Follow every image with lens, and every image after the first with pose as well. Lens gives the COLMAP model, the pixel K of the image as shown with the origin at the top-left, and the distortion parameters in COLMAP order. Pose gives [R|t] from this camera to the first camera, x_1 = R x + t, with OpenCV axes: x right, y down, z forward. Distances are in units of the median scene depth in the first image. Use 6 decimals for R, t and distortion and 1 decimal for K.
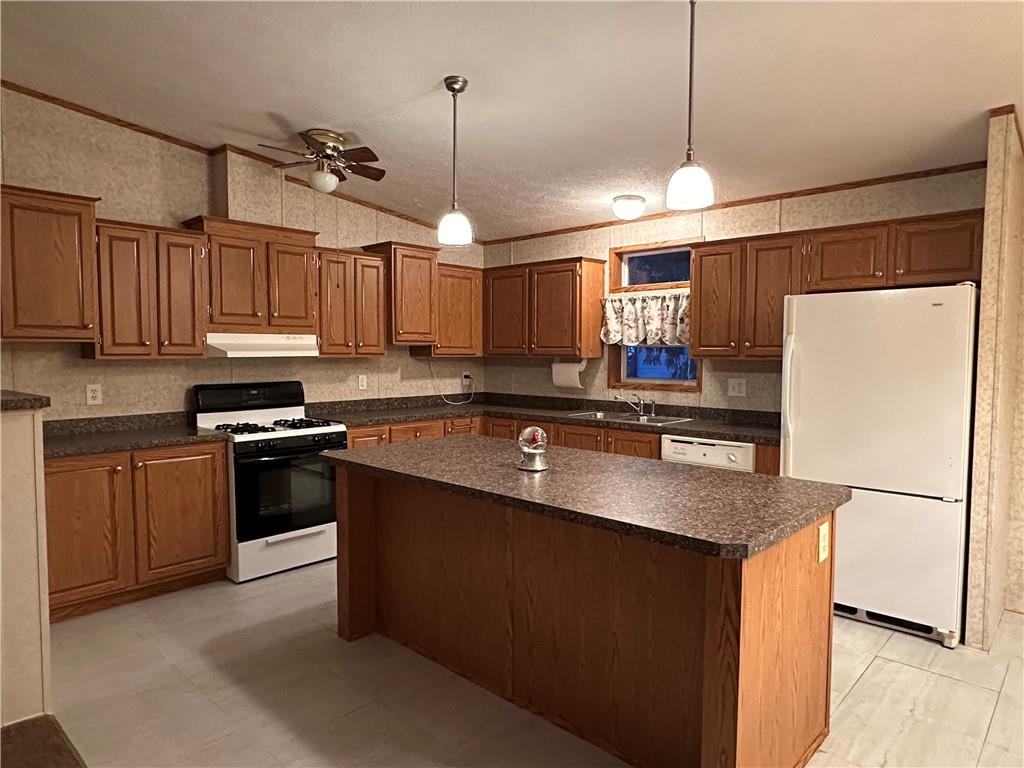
lens RADIAL K [[636.8, 0, 512.5], [0, 636.8, 387.4], [0, 0, 1]] dist [-0.002735, -0.000182]
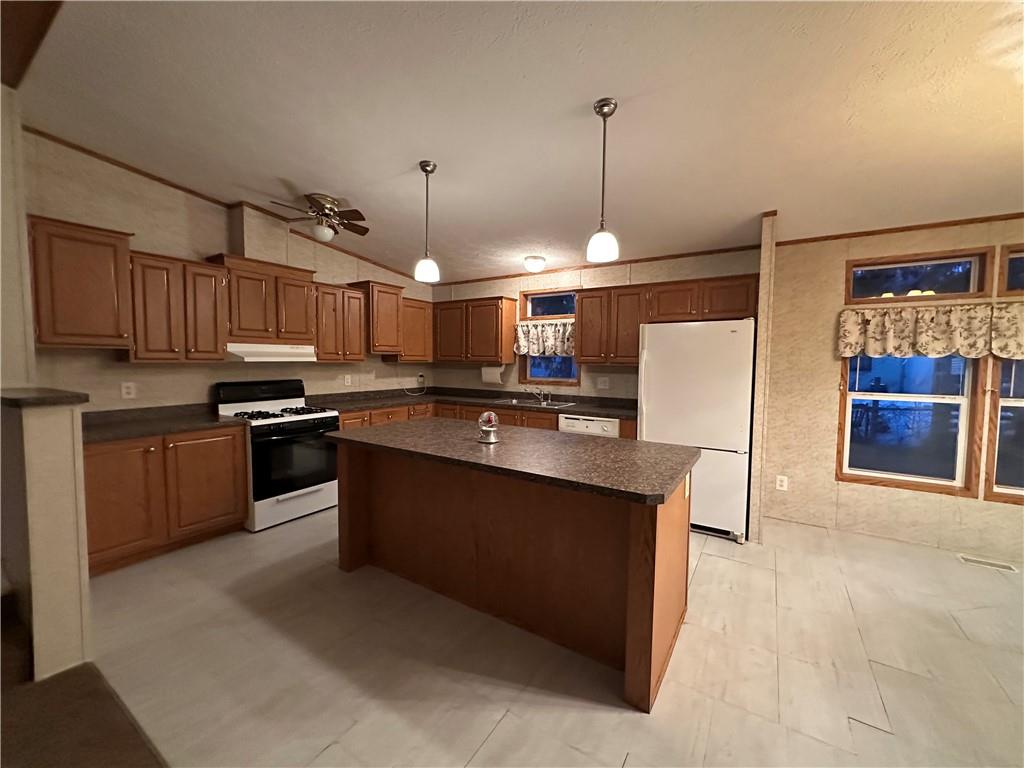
lens RADIAL K [[405.6, 0, 512.9], [0, 405.6, 382.5], [0, 0, 1]] dist [-0.003821, 0.000492]
pose [[0.983053, -0.003288, 0.183291, -0.055854], [0.003333, 0.999994, 0.000058, -0.002236], [-0.183290, 0.000554, 0.983059, 0.072884]]
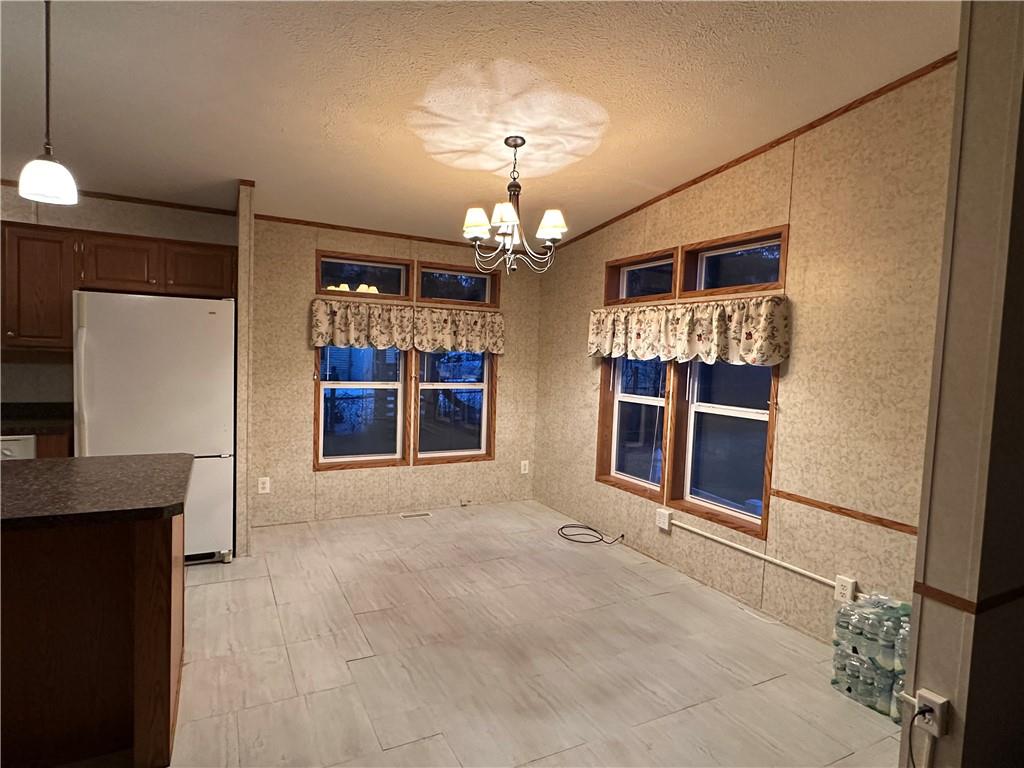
lens RADIAL K [[562.0, 0, 512.2], [0, 562.0, 385.2], [0, 0, 1]] dist [-0.004734, 0.001280]
pose [[0.328508, -0.038112, 0.943732, -0.195676], [0.020353, 0.999239, 0.033269, -0.003401], [-0.944282, 0.008278, 0.329034, 0.008707]]
